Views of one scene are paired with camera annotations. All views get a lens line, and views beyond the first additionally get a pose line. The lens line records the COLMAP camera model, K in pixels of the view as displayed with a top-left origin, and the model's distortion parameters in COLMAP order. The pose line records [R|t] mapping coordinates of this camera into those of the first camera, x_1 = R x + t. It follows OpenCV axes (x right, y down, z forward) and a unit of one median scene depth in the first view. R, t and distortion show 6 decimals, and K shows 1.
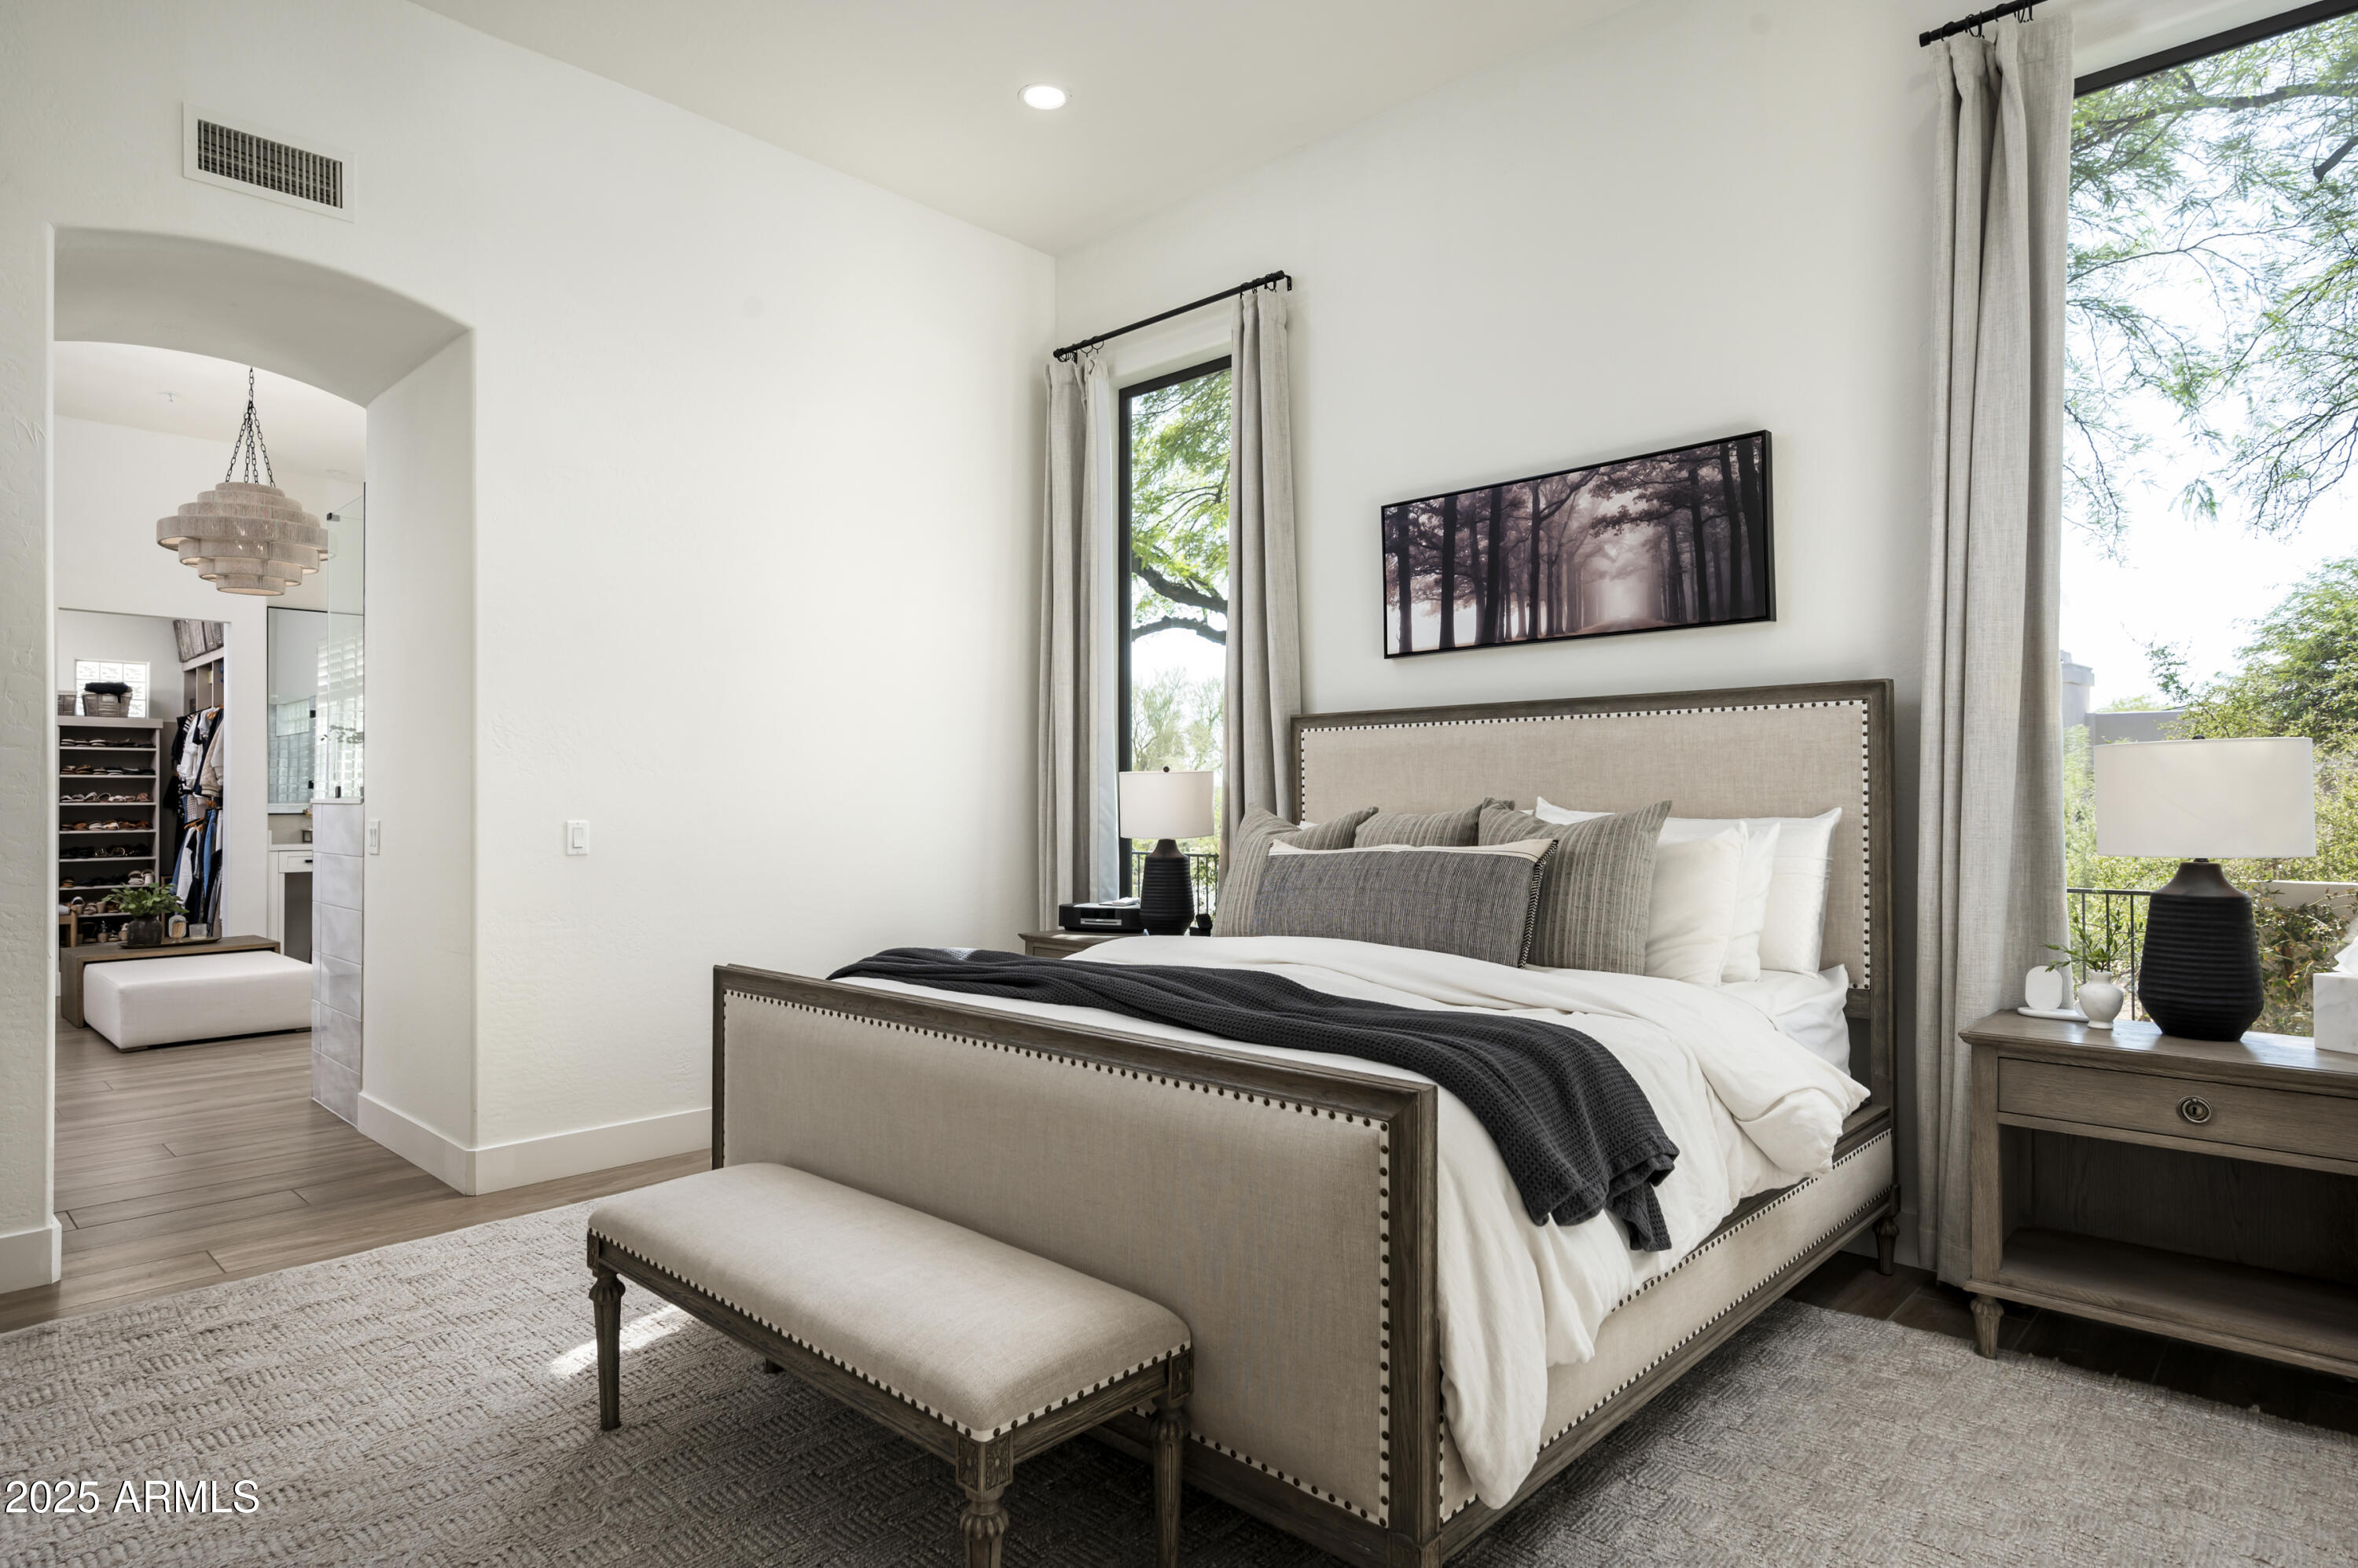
lens RADIAL K [[1307.8, 0, 1187.2], [0, 1307.8, 787.1], [0, 0, 1]] dist [0.016703, -0.000264]
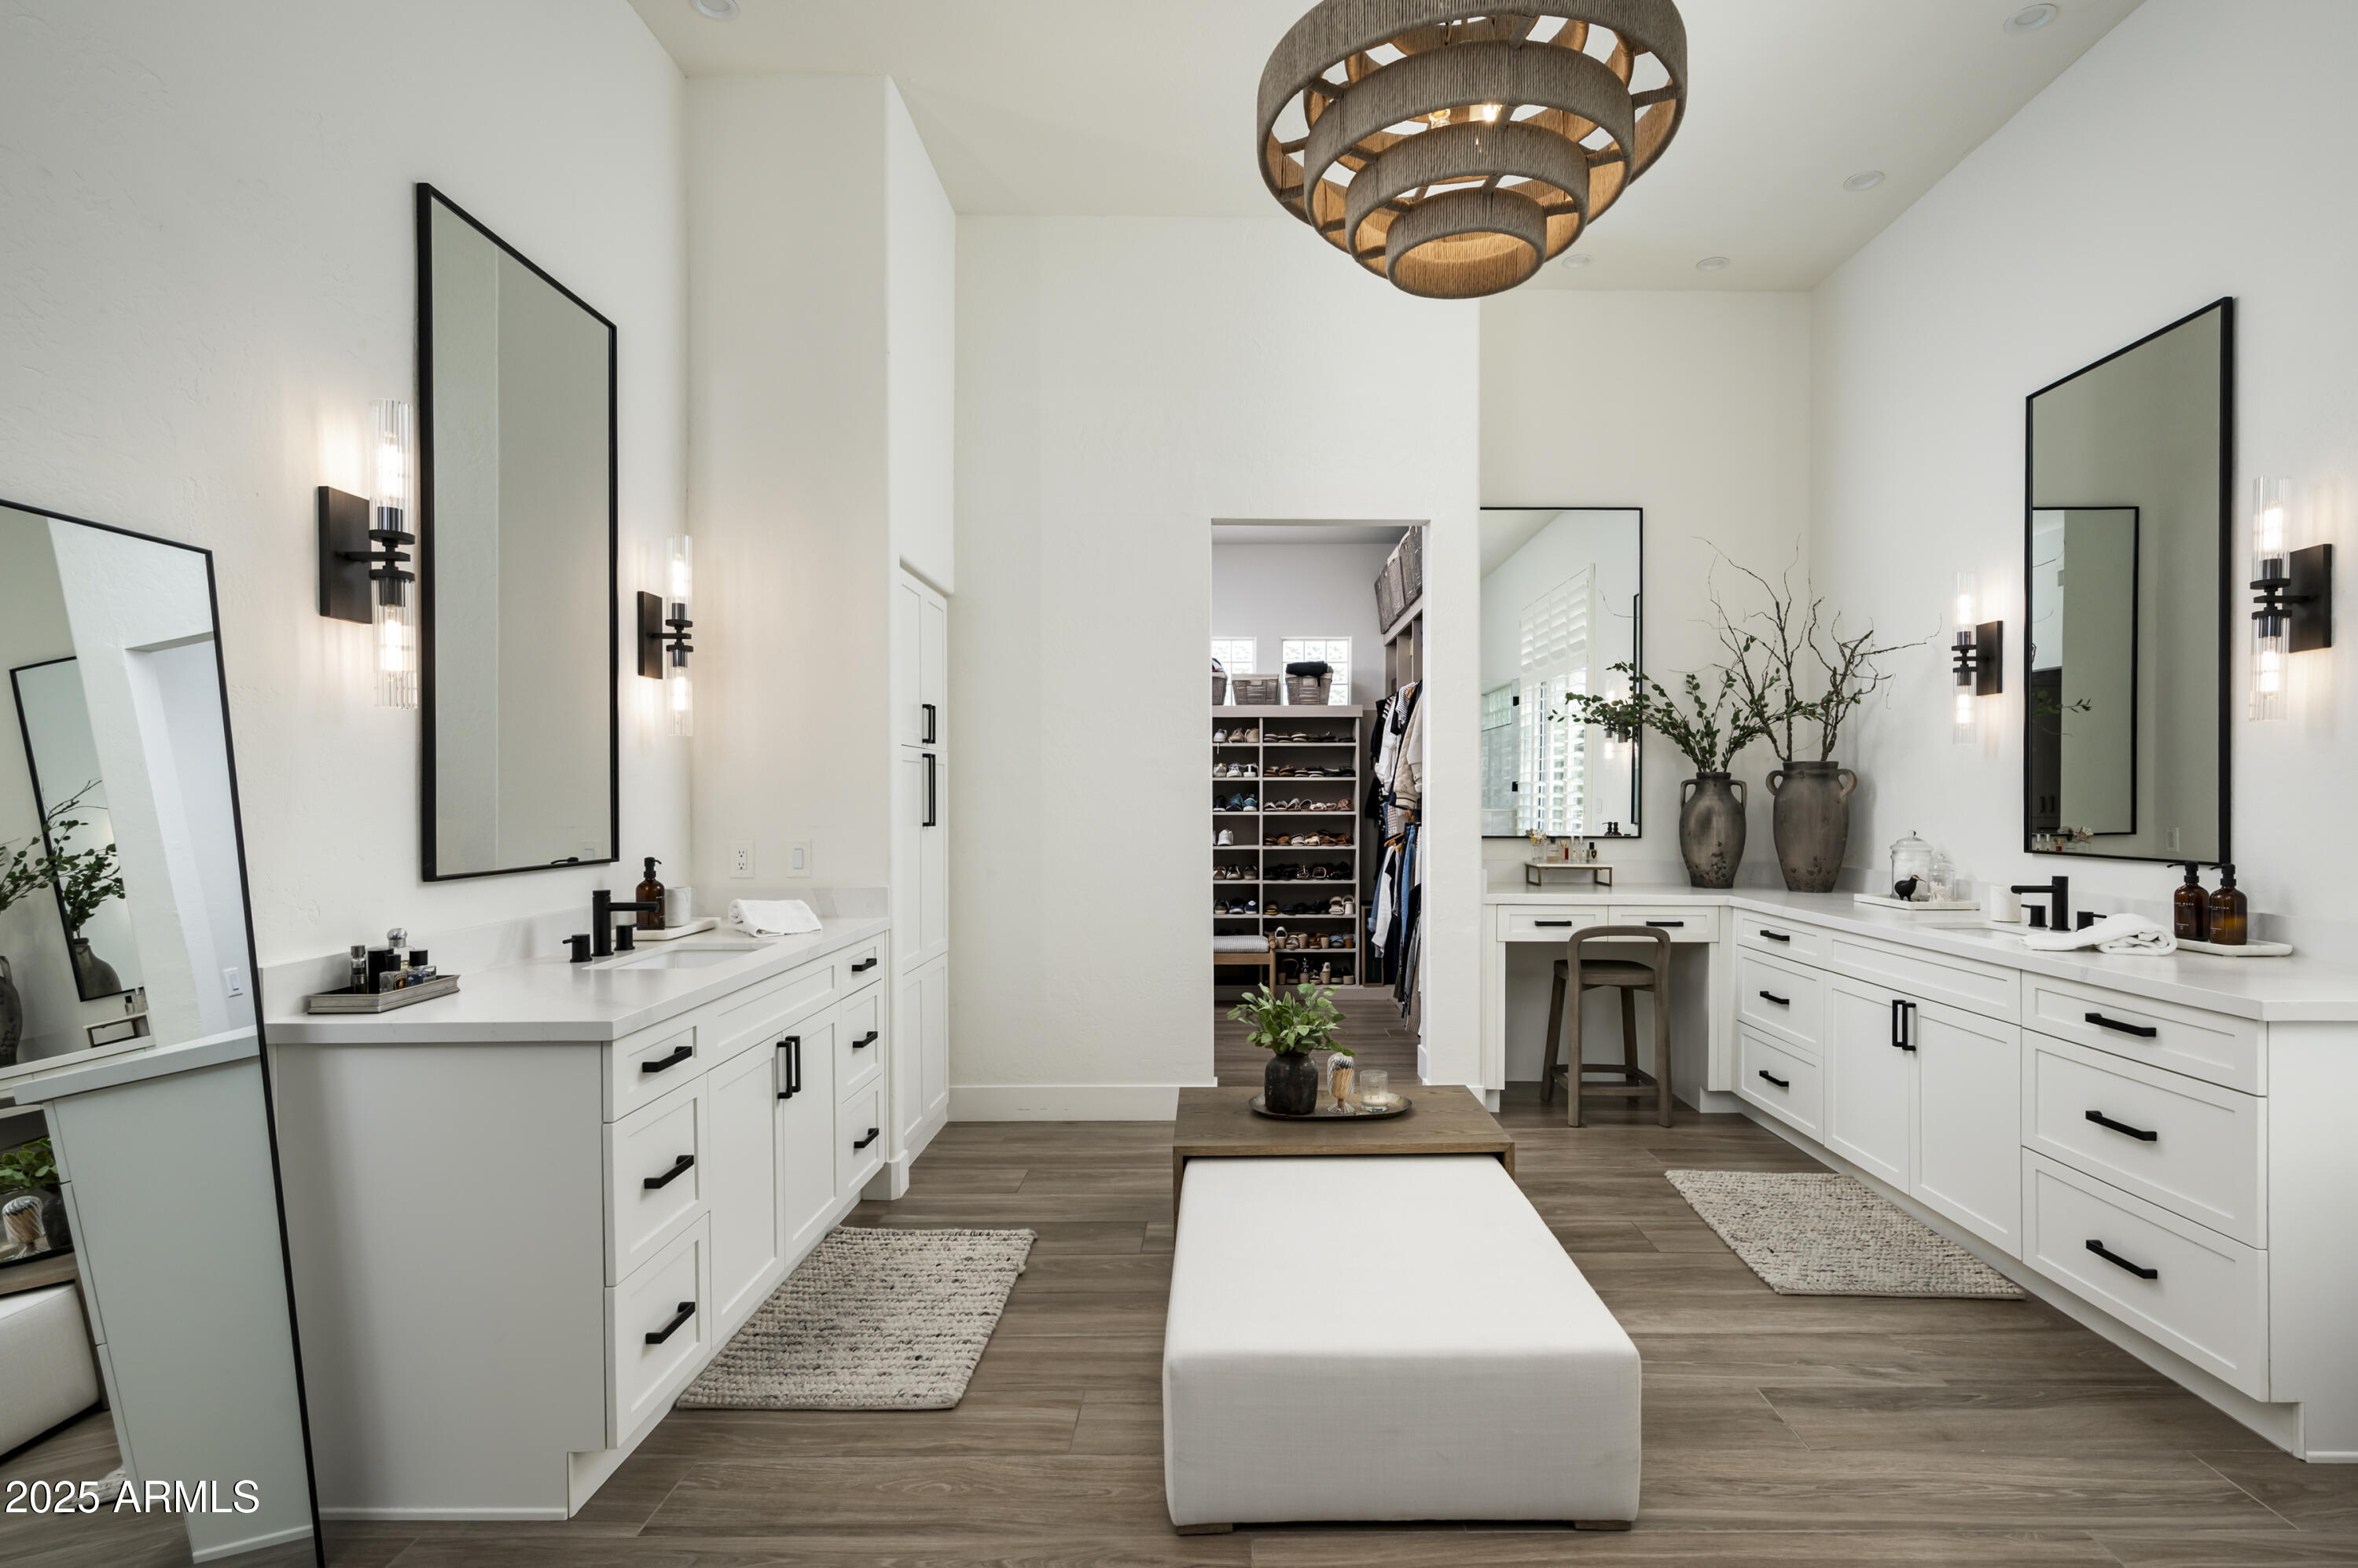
lens RADIAL K [[1117.7, 0, 1191.3], [0, 1117.7, 789.9], [0, 0, 1]] dist [0.001714, 0.000297]
pose [[0.663540, 0.001879, -0.748138, -0.352869], [0.003132, 0.999981, 0.005289, -0.005131], [0.748134, -0.005853, 0.663522, 0.492209]]
